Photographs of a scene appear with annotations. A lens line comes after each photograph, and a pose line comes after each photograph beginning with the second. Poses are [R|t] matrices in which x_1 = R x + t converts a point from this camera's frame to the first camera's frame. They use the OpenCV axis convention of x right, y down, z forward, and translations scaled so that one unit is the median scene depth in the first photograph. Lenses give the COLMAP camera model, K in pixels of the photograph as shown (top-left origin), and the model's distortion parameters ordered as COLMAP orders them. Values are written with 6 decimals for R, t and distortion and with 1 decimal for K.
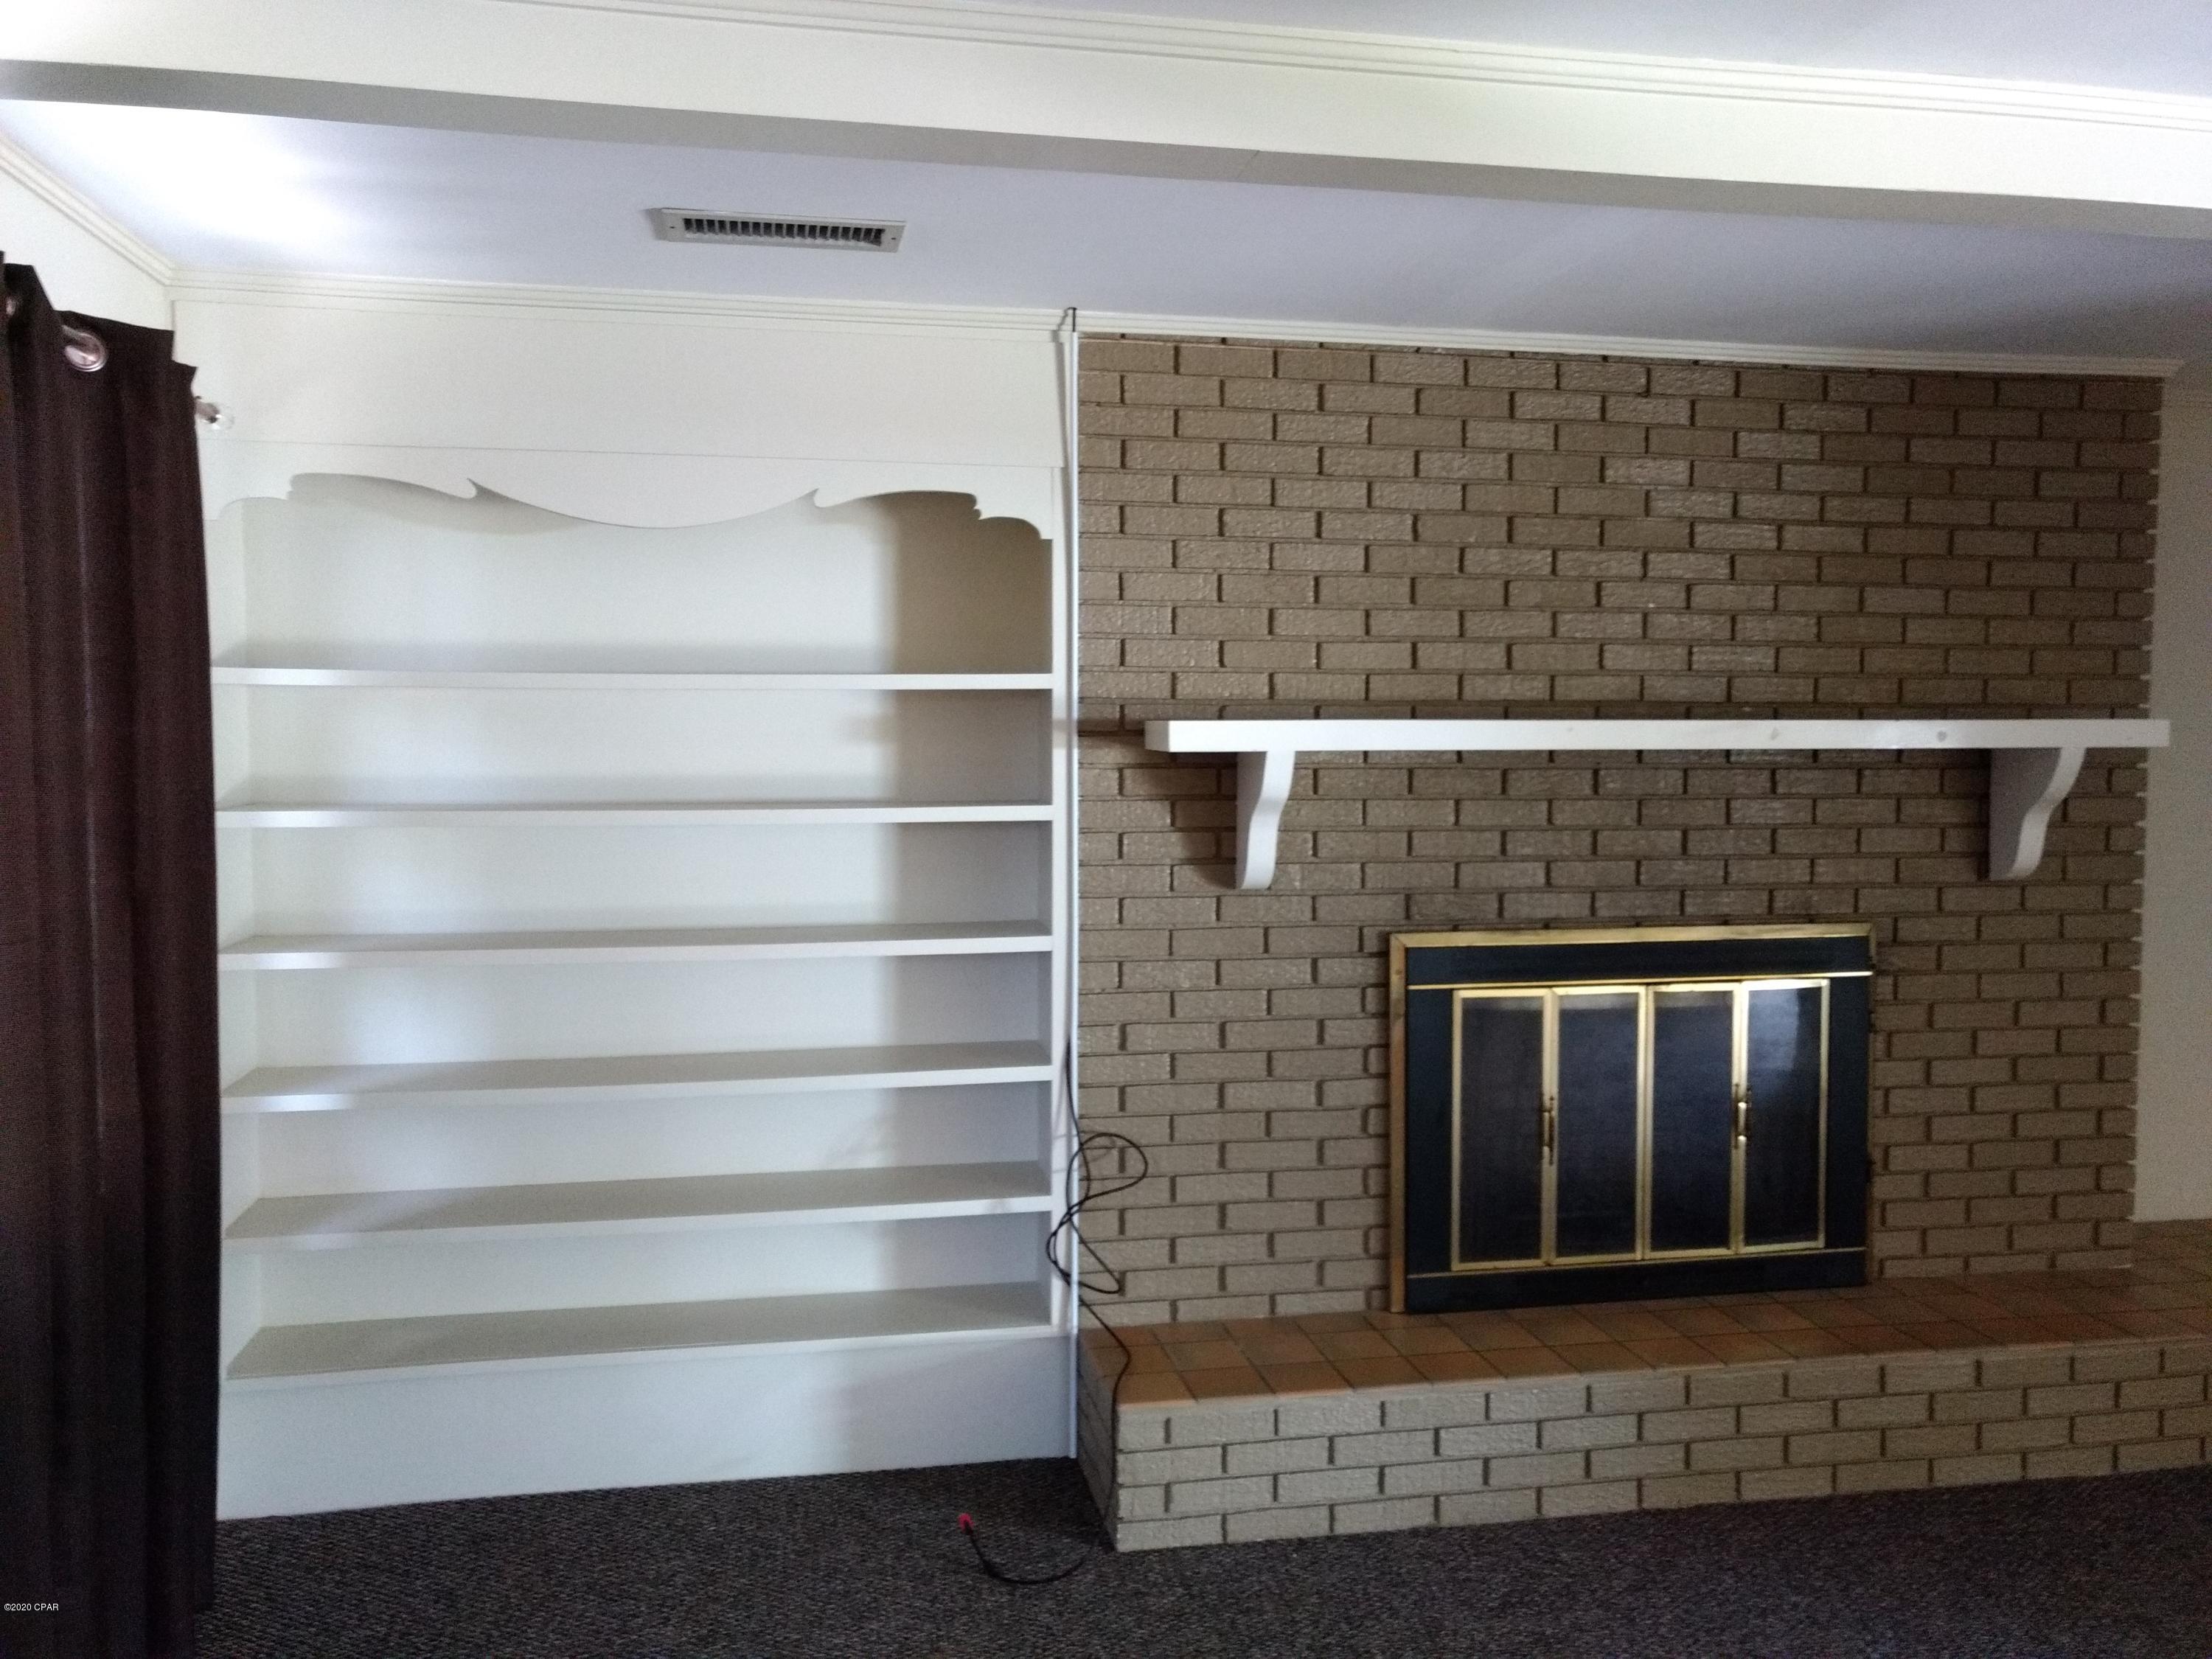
lens RADIAL K [[1767.8, 0, 1088.2], [0, 1767.8, 825.9], [0, 0, 1]] dist [0.005502, 0.021804]
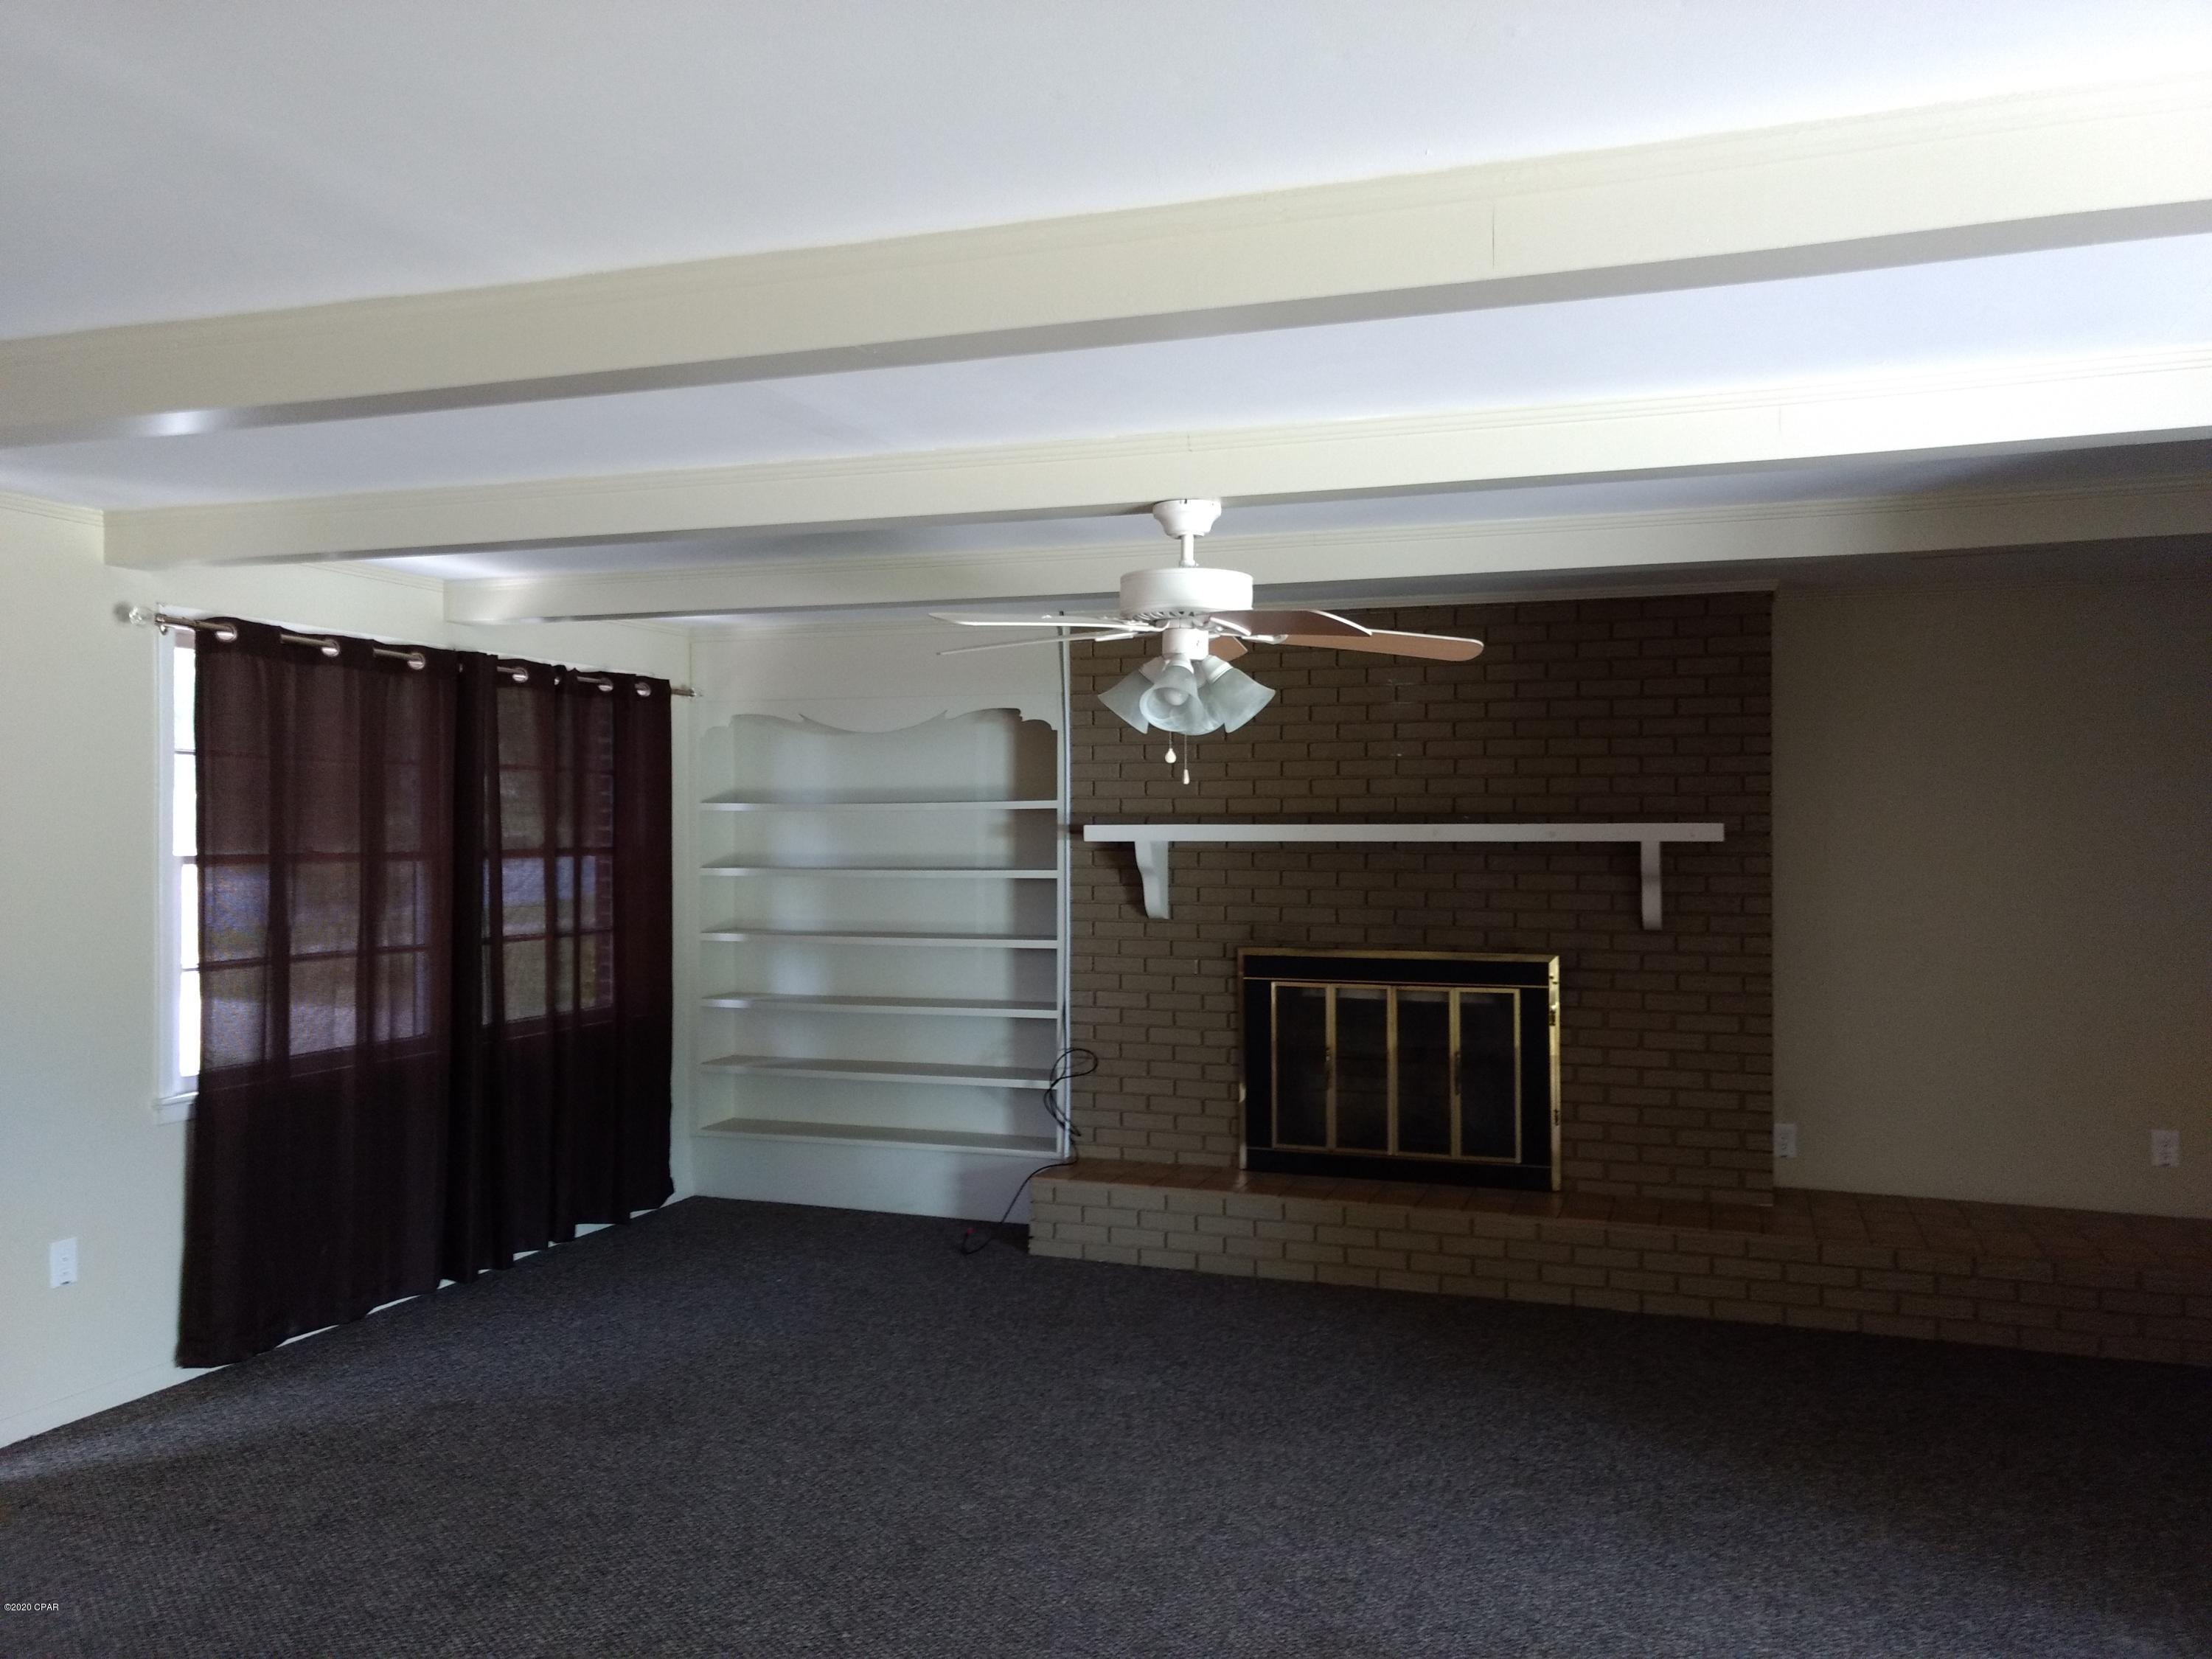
lens RADIAL K [[1767.8, 0, 1112.1], [0, 1767.8, 822.9], [0, 0, 1]] dist [0.005502, 0.021804]
pose [[0.858536, -0.004652, -0.512732, 0.953887], [-0.030926, 0.997669, -0.060835, 0.048775], [0.511820, 0.068086, 0.856391, -0.559848]]
